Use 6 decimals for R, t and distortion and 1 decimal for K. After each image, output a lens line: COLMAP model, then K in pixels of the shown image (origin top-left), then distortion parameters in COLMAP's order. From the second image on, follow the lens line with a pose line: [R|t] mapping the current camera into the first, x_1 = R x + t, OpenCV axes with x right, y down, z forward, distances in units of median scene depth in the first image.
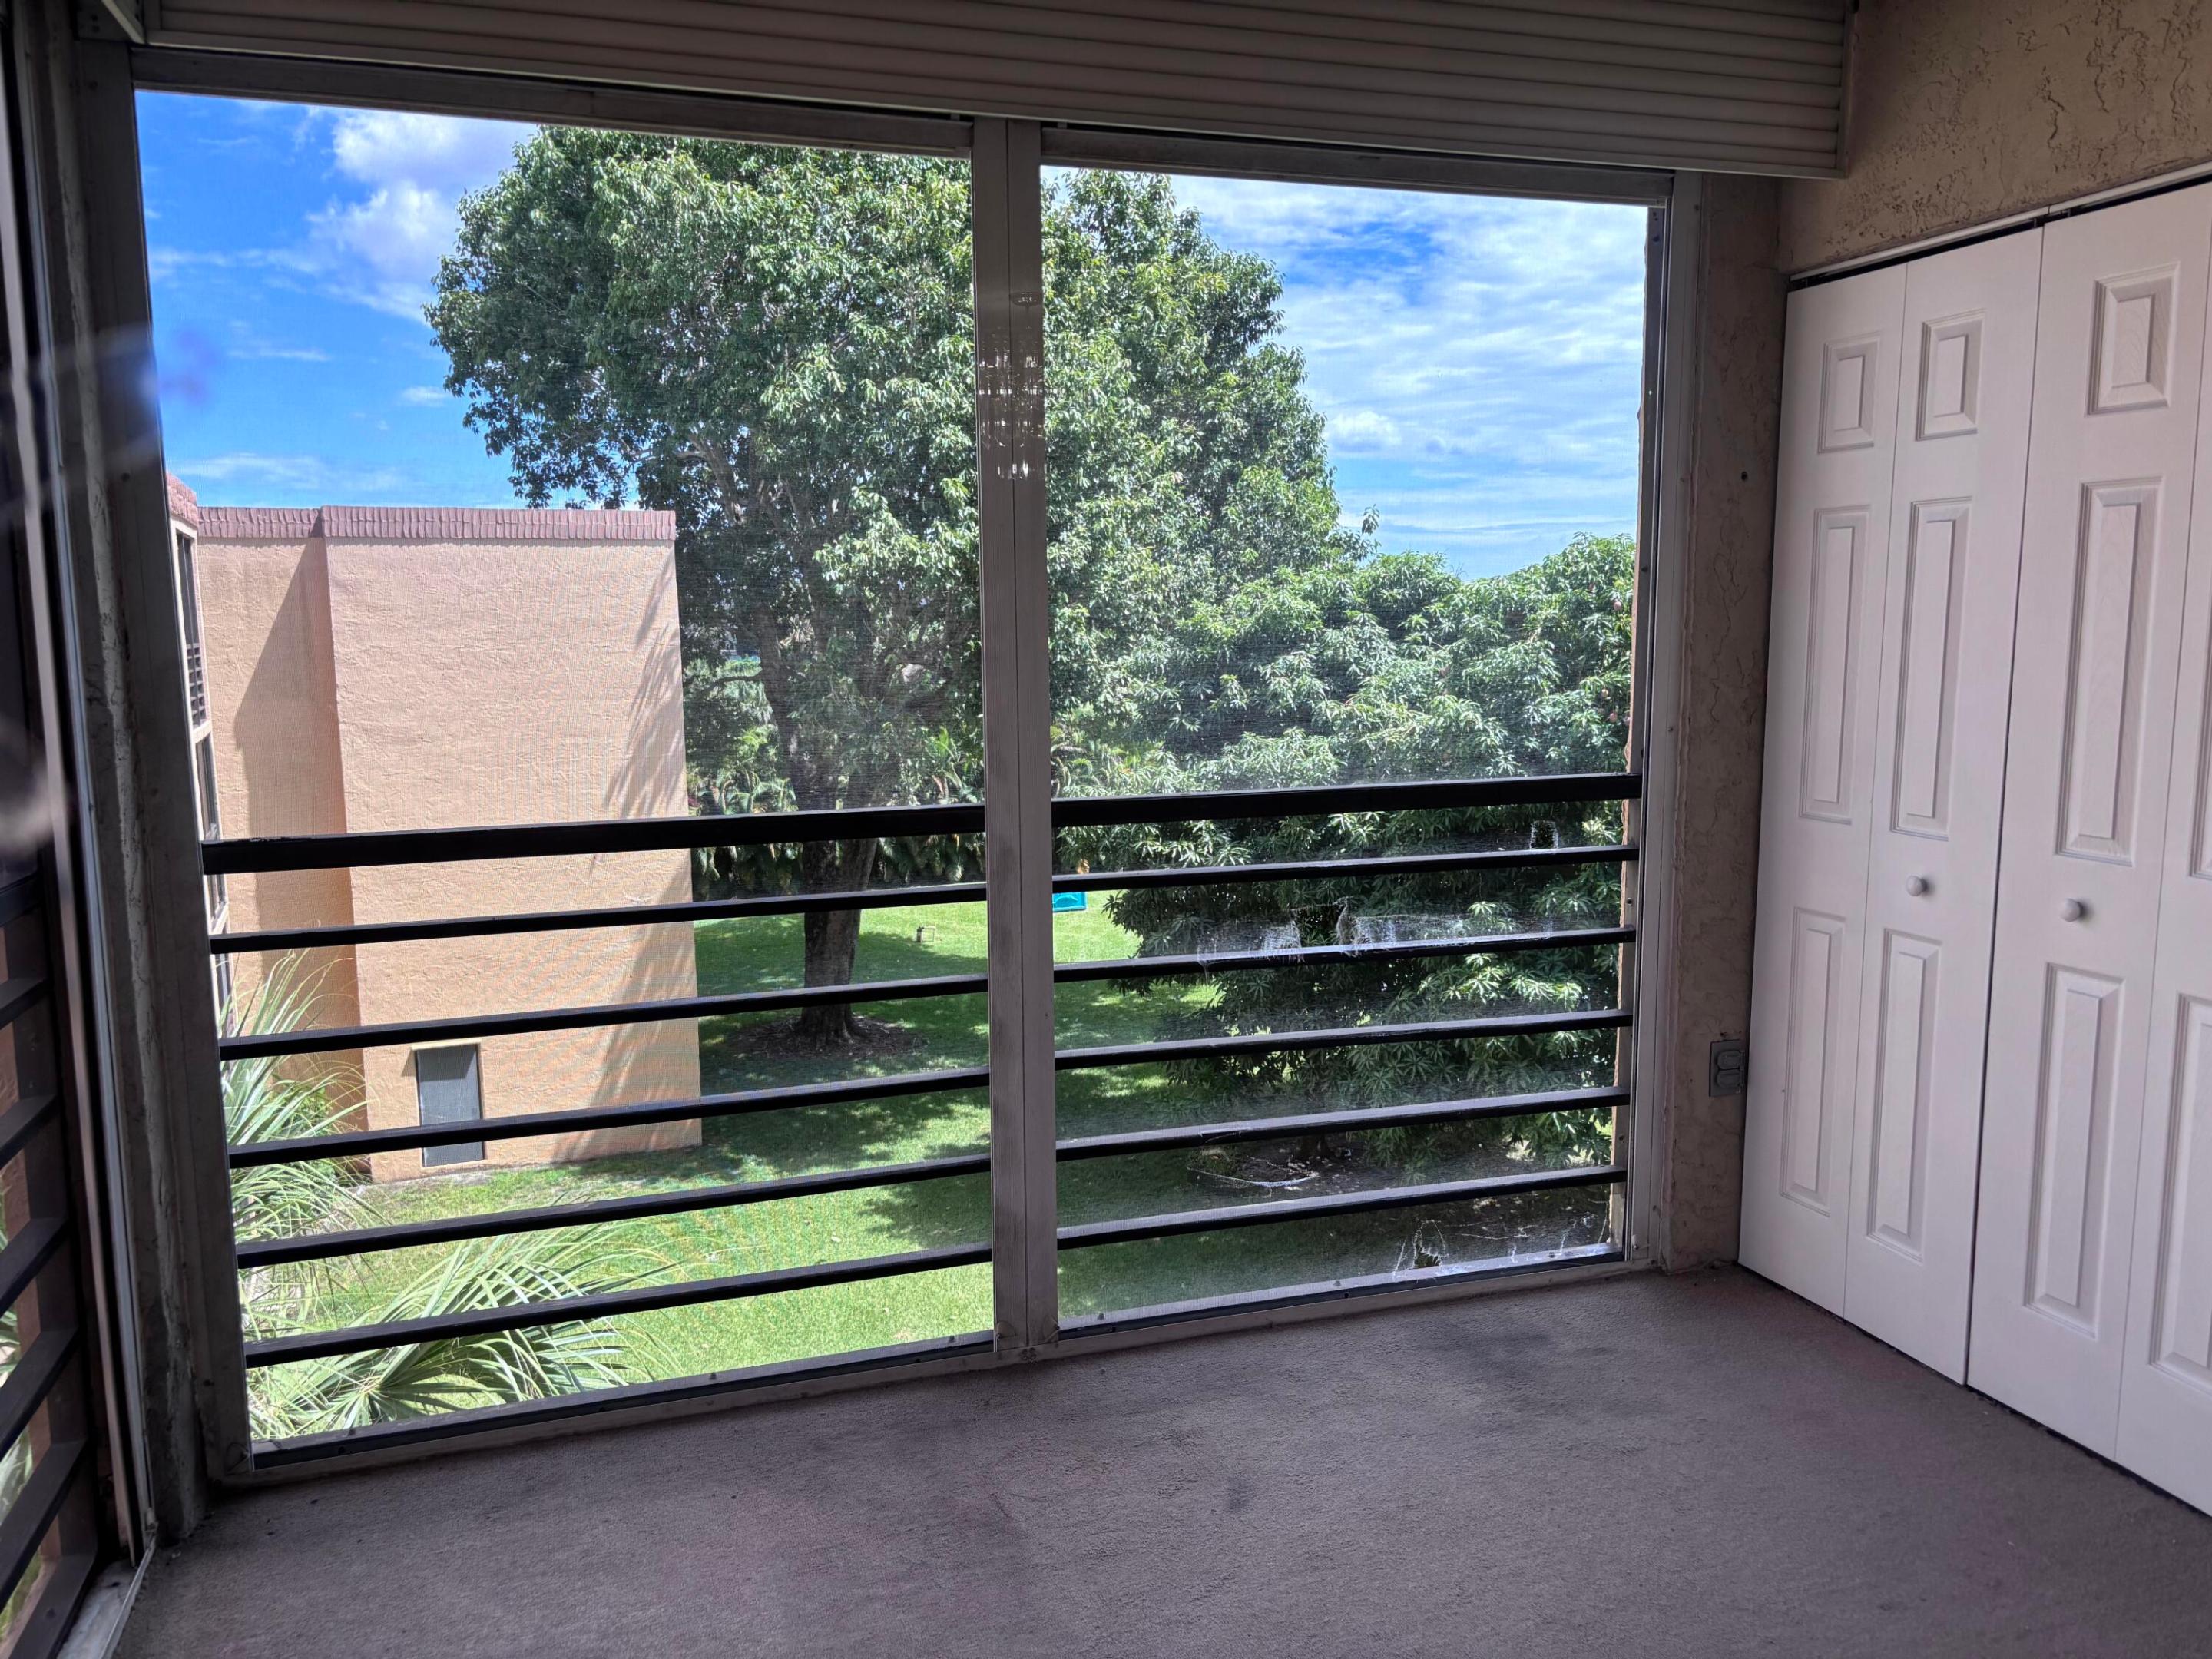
lens RADIAL K [[1678.6, 0, 1111.0], [0, 1678.6, 848.1], [0, 0, 1]] dist [0.004476, -0.028690]
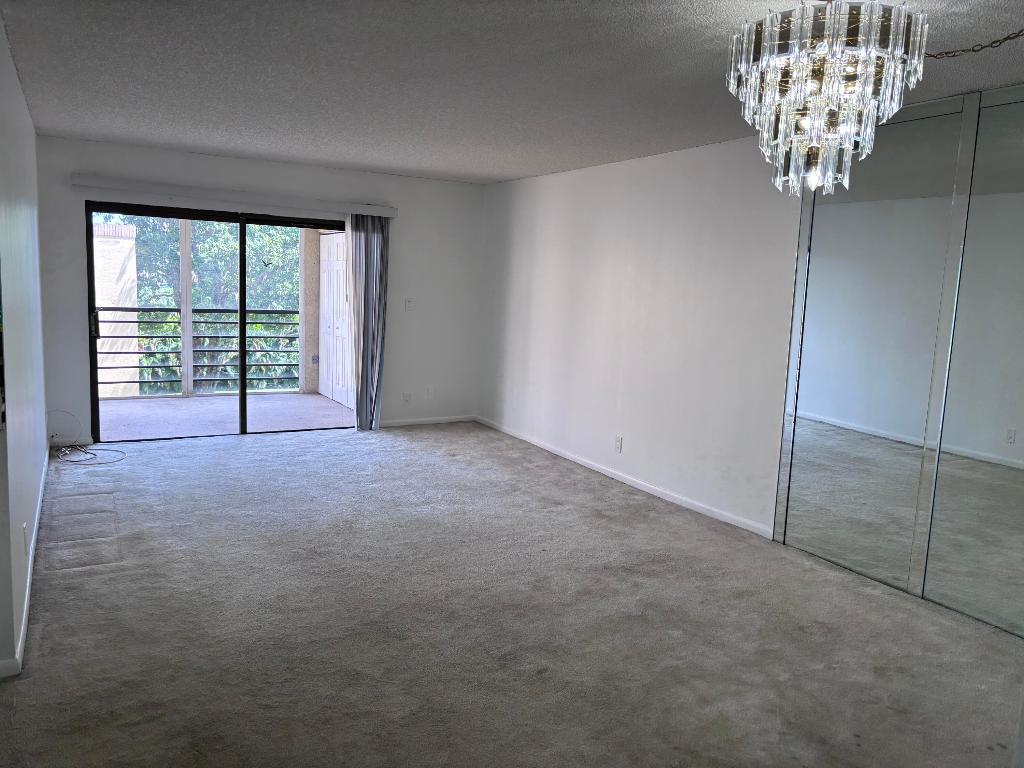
lens RADIAL K [[777.1, 0, 514.3], [0, 777.1, 392.6], [0, 0, 1]] dist [0.004476, -0.028690]
pose [[0.978835, 0.027515, 0.202792, 0.089949], [-0.028494, 0.999592, 0.001909, 0.040348], [-0.202656, -0.007647, 0.979220, -0.351624]]
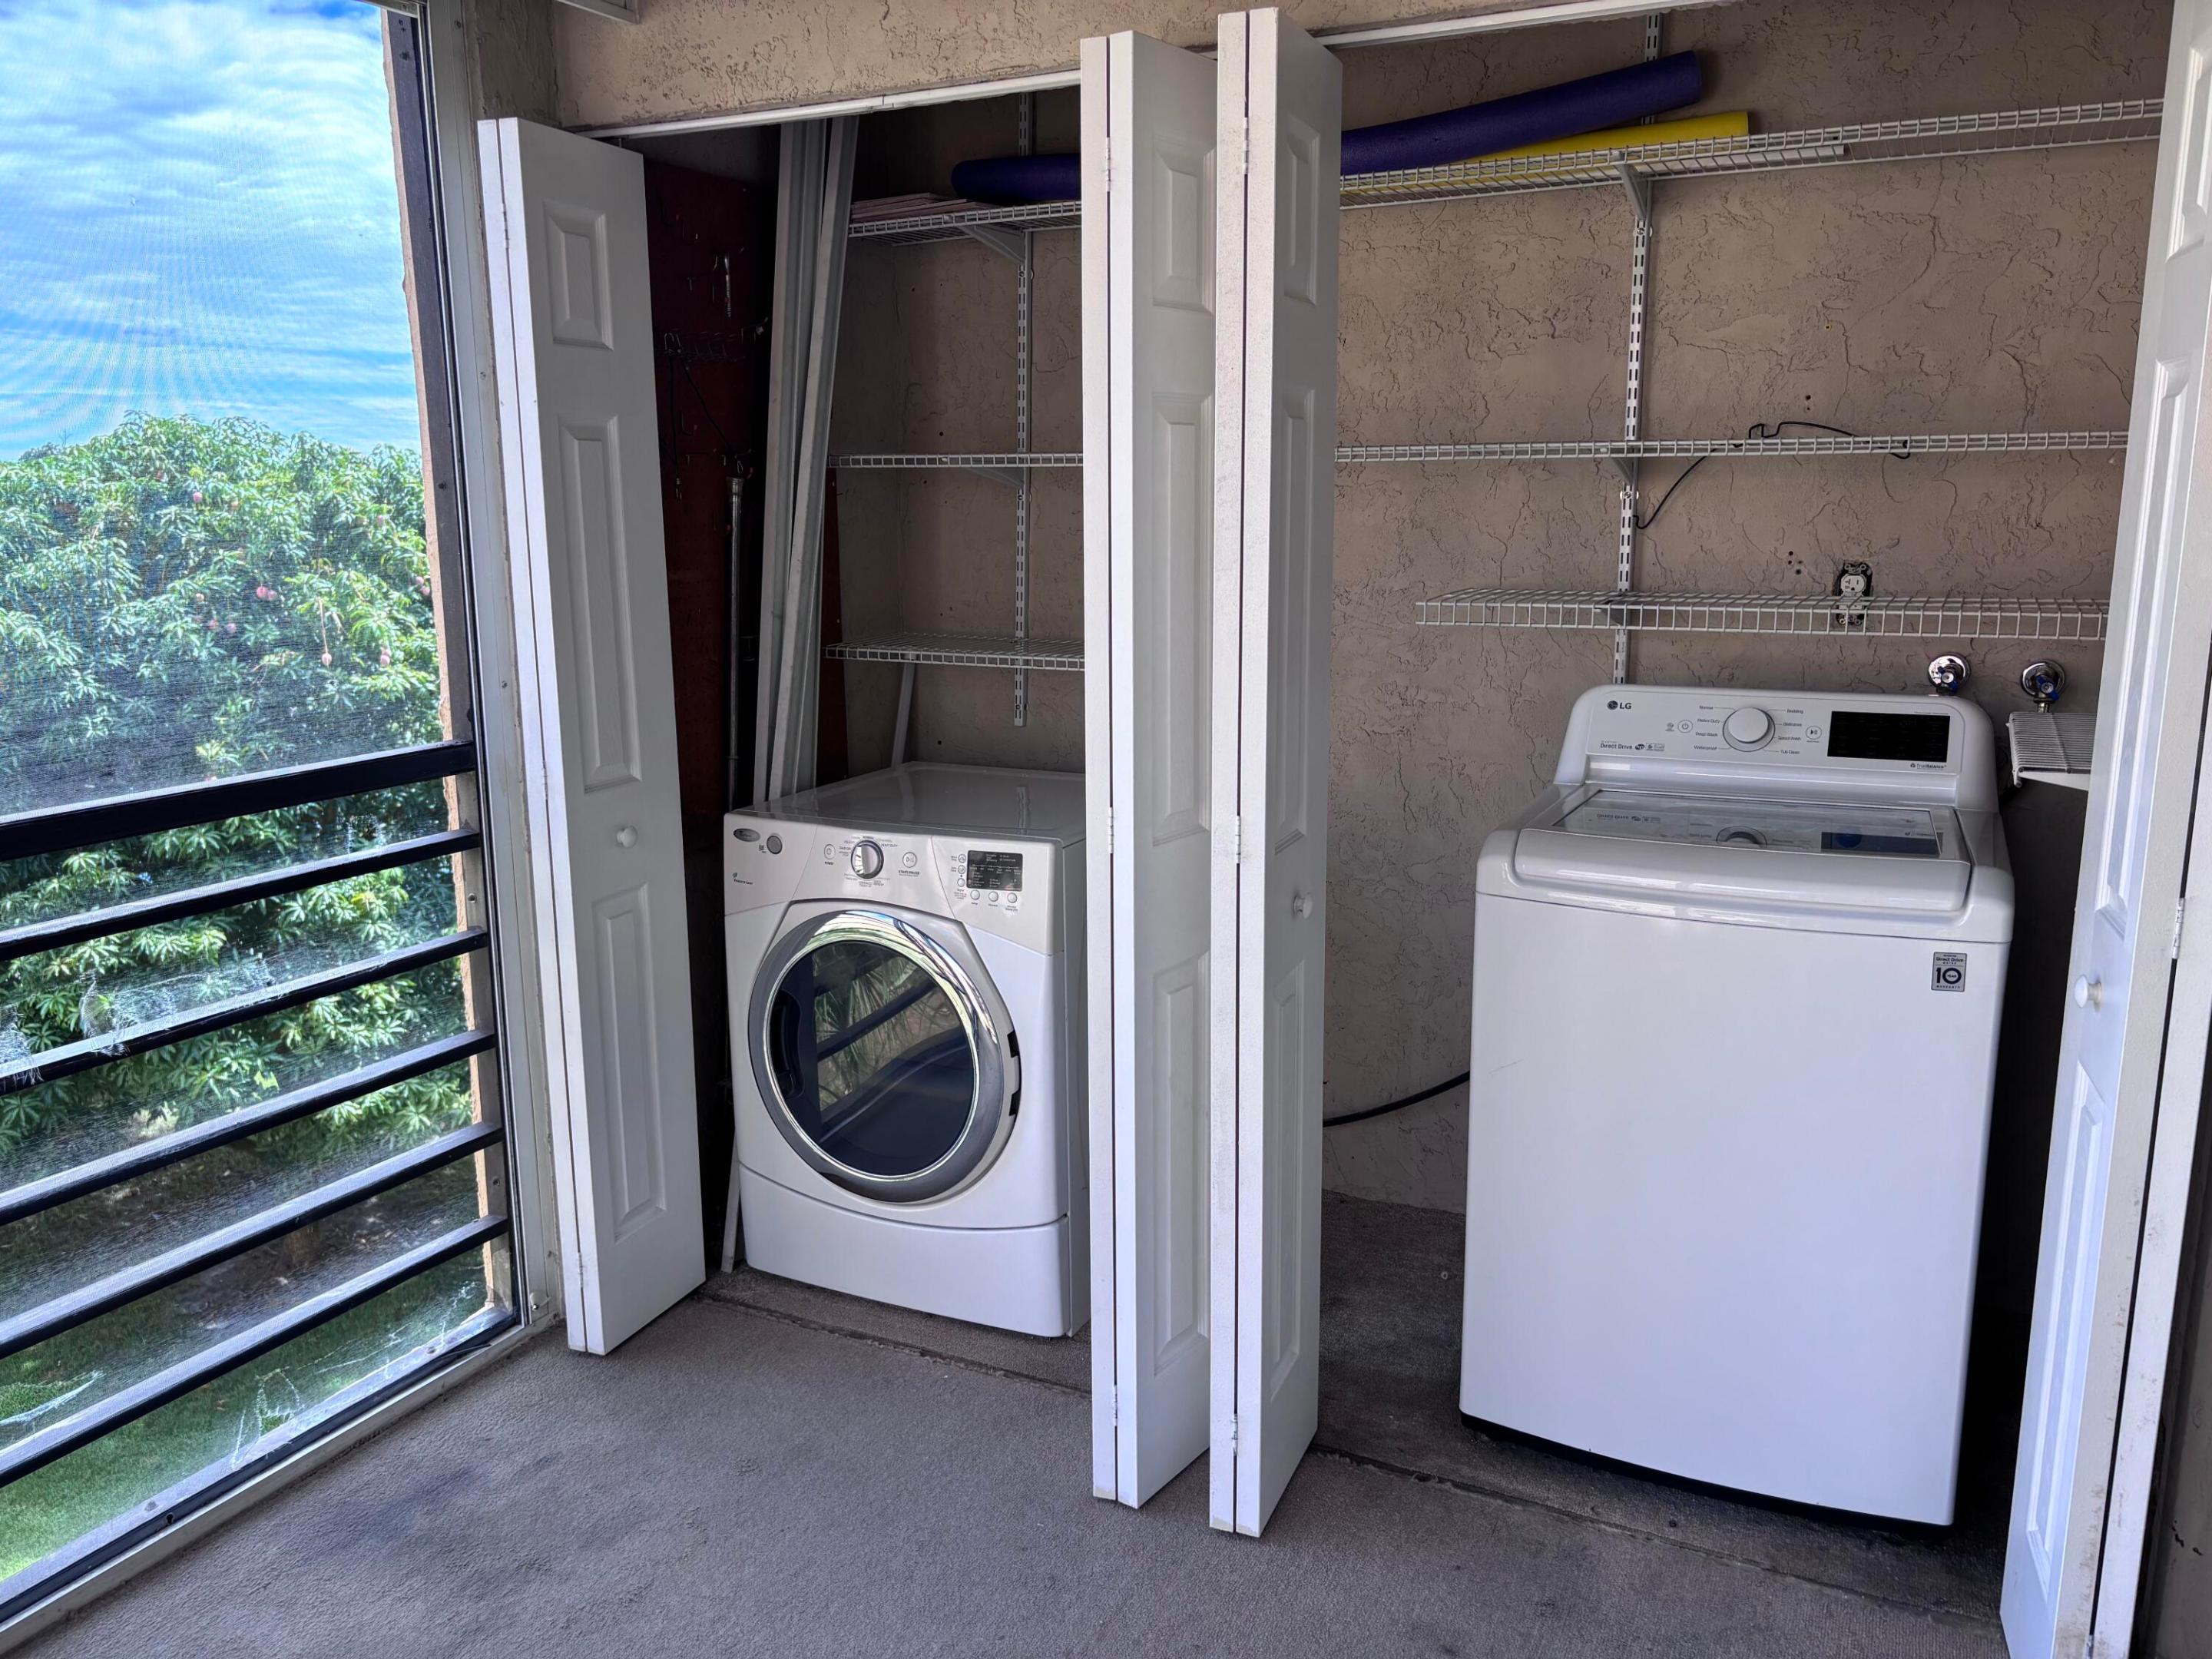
lens RADIAL K [[1673.0, 0, 1106.0], [0, 1673.0, 829.5], [0, 0, 1]] dist [0.029292, -0.007369]
pose [[0.702156, -0.133409, 0.699413, -0.007395], [0.095767, 0.991060, 0.092896, -0.008665], [-0.705553, 0.001754, 0.708655, 0.037634]]
